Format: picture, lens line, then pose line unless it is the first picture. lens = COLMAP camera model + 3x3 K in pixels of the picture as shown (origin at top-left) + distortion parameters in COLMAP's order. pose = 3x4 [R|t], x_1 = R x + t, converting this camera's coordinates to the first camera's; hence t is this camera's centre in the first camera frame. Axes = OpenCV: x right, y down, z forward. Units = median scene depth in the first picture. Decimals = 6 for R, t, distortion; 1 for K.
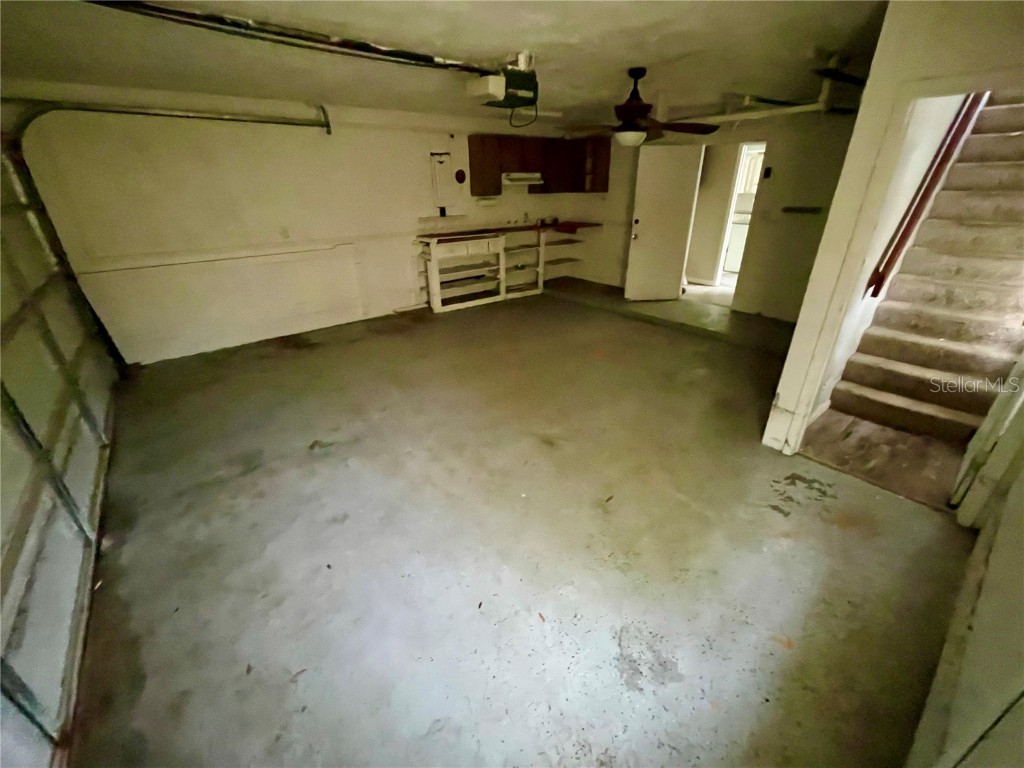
lens RADIAL K [[416.7, 0, 511.9], [0, 416.7, 381.7], [0, 0, 1]] dist [-0.003329, -0.000045]
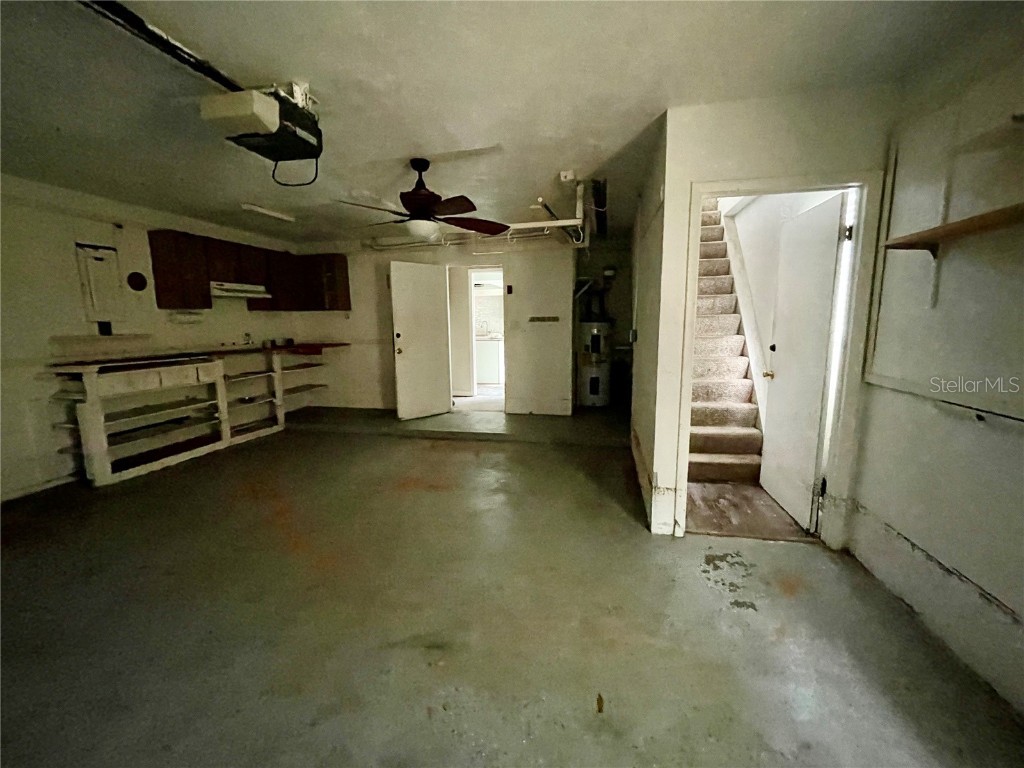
lens RADIAL K [[416.7, 0, 511.9], [0, 416.7, 381.7], [0, 0, 1]] dist [-0.003329, -0.000045]
pose [[0.781157, -0.085799, 0.618411, -0.078846], [0.270671, 0.939127, -0.211608, -0.024600], [-0.562611, 0.332685, 0.756829, 0.188292]]
